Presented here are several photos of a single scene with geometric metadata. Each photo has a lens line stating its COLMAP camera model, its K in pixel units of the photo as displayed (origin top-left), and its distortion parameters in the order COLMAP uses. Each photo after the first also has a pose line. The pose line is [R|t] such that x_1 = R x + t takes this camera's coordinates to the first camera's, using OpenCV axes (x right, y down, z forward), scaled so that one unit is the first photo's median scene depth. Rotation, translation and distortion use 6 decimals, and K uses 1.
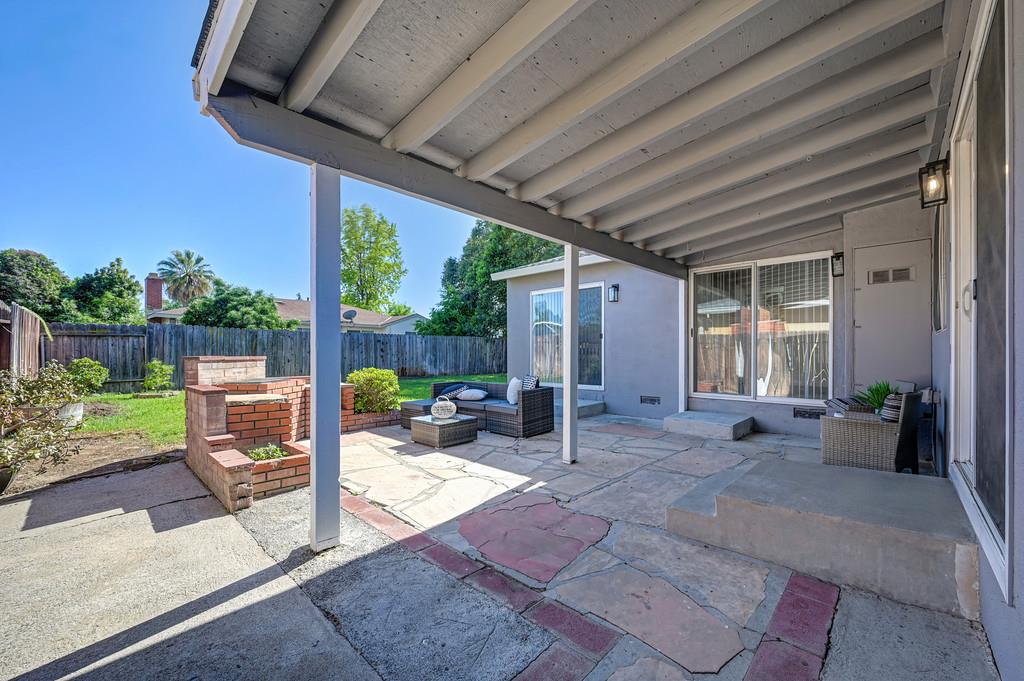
lens RADIAL K [[413.8, 0, 513.8], [0, 413.8, 349.4], [0, 0, 1]] dist [0.001047, 0.000403]
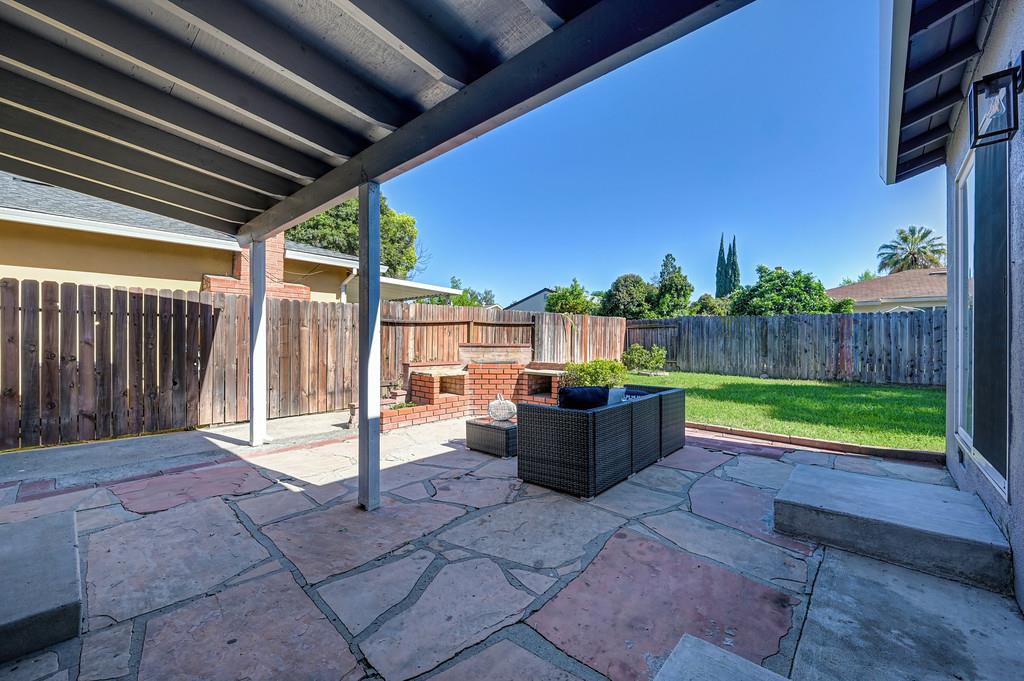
lens RADIAL K [[405.4, 0, 516.9], [0, 405.4, 340.5], [0, 0, 1]] dist [-0.001613, -0.000217]
pose [[0.021875, 0.007806, -0.999730, 0.317849], [0.002694, 0.999965, 0.007867, -0.001752], [0.999757, -0.002865, 0.021854, 0.485790]]
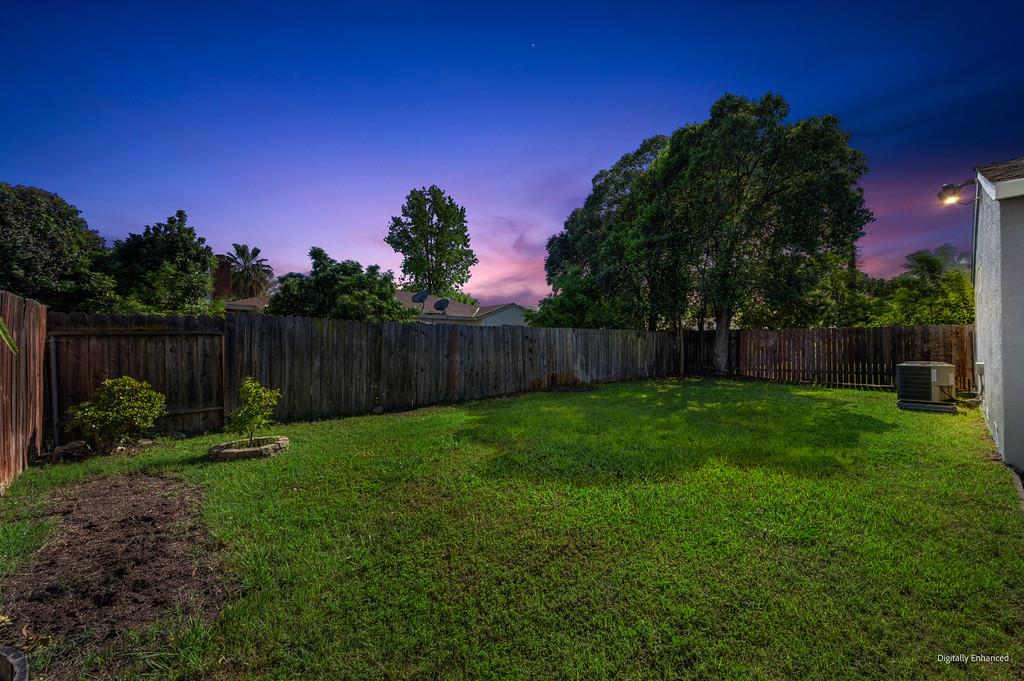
lens RADIAL K [[405.4, 0, 516.9], [0, 405.4, 340.5], [0, 0, 1]] dist [-0.001613, -0.000217]
pose [[0.997522, -0.007790, -0.069929, -0.423428], [0.007557, 0.999965, -0.003596, -0.018416], [0.069955, 0.003059, 0.997545, 0.444027]]
